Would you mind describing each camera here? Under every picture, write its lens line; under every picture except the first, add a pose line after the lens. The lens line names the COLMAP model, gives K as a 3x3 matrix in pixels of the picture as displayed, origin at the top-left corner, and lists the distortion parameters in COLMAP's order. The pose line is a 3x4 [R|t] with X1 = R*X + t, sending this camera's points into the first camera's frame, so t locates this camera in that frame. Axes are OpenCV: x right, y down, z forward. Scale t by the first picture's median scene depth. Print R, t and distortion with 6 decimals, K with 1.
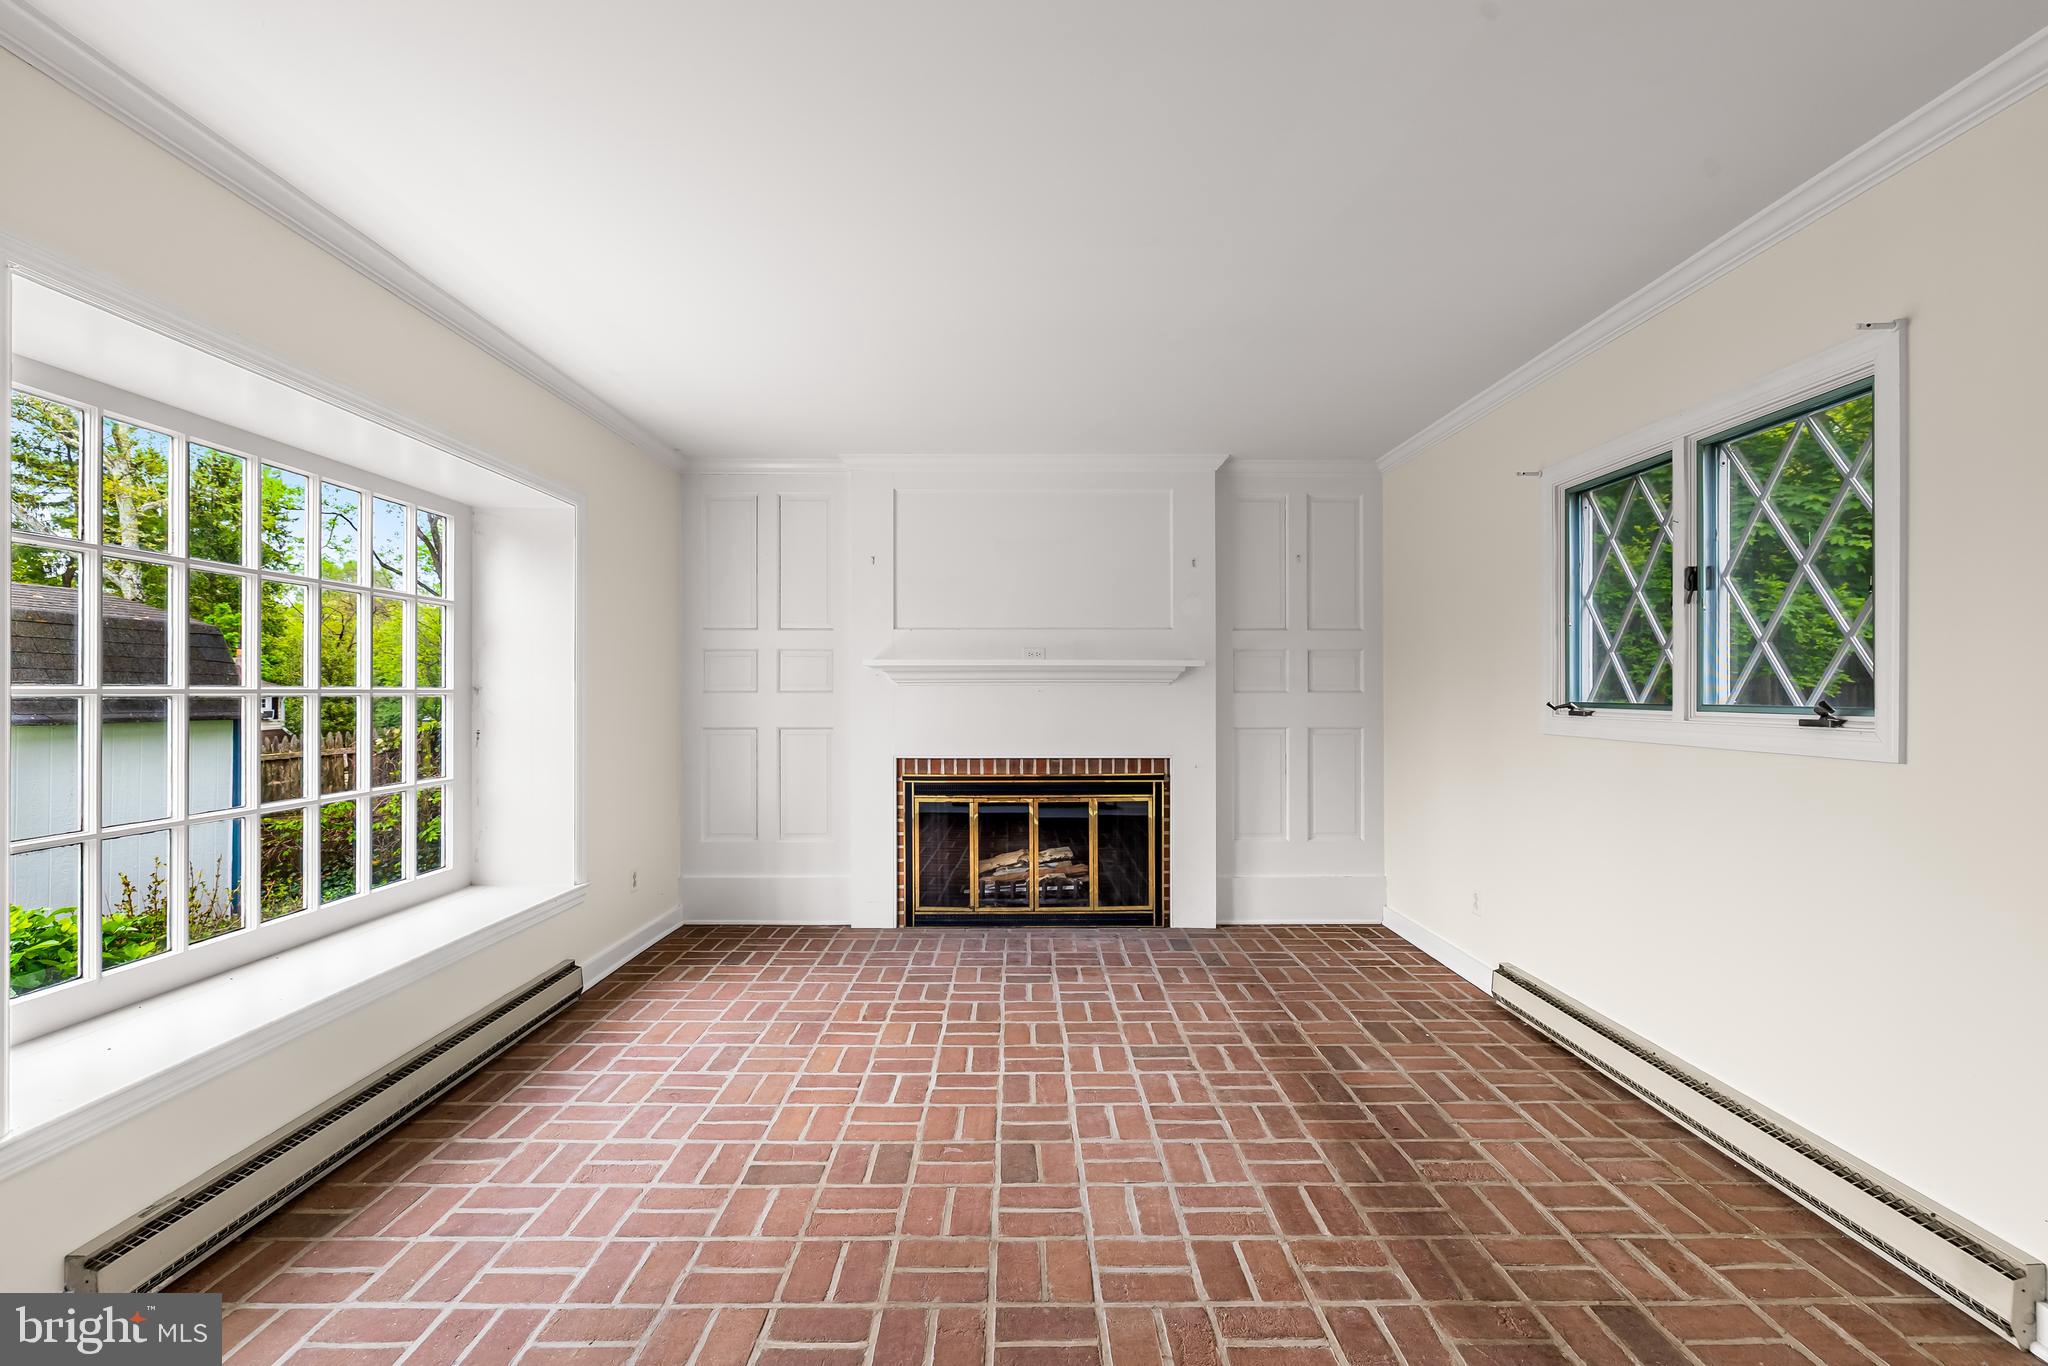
lens RADIAL K [[881.7, 0, 1022.7], [0, 881.7, 683.8], [0, 0, 1]] dist [-0.001187, 0.000450]
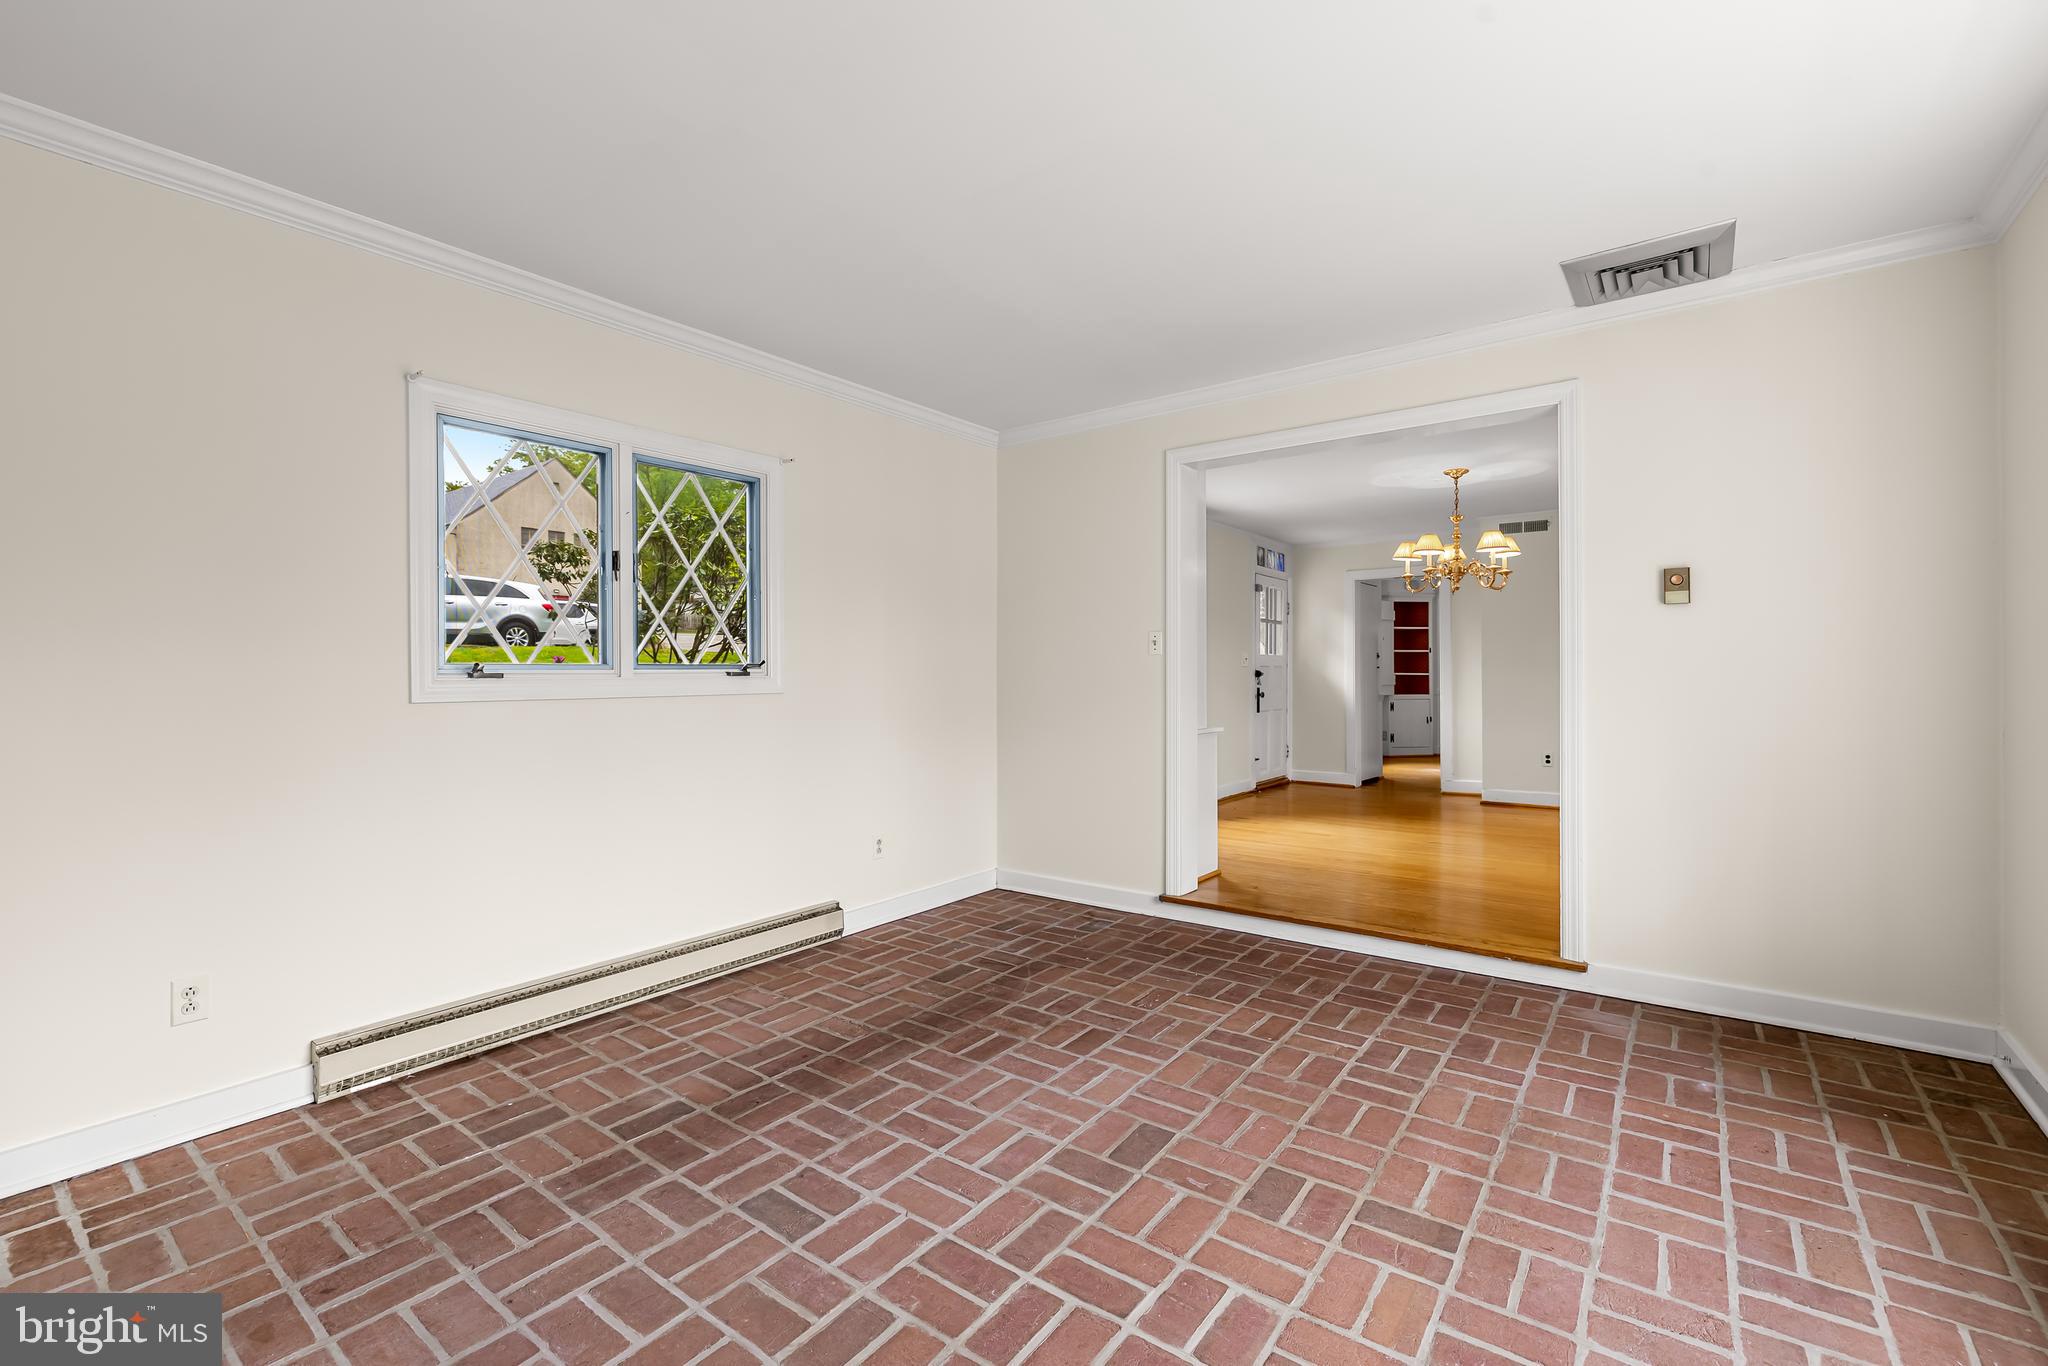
lens RADIAL K [[881.7, 0, 1022.8], [0, 881.7, 672.1], [0, 0, 1]] dist [-0.001187, 0.000450]
pose [[-0.794721, 0.005453, 0.606950, -0.383139], [0.001828, 0.999977, -0.006590, 0.039374], [-0.606972, -0.004127, -0.794713, 1.474743]]
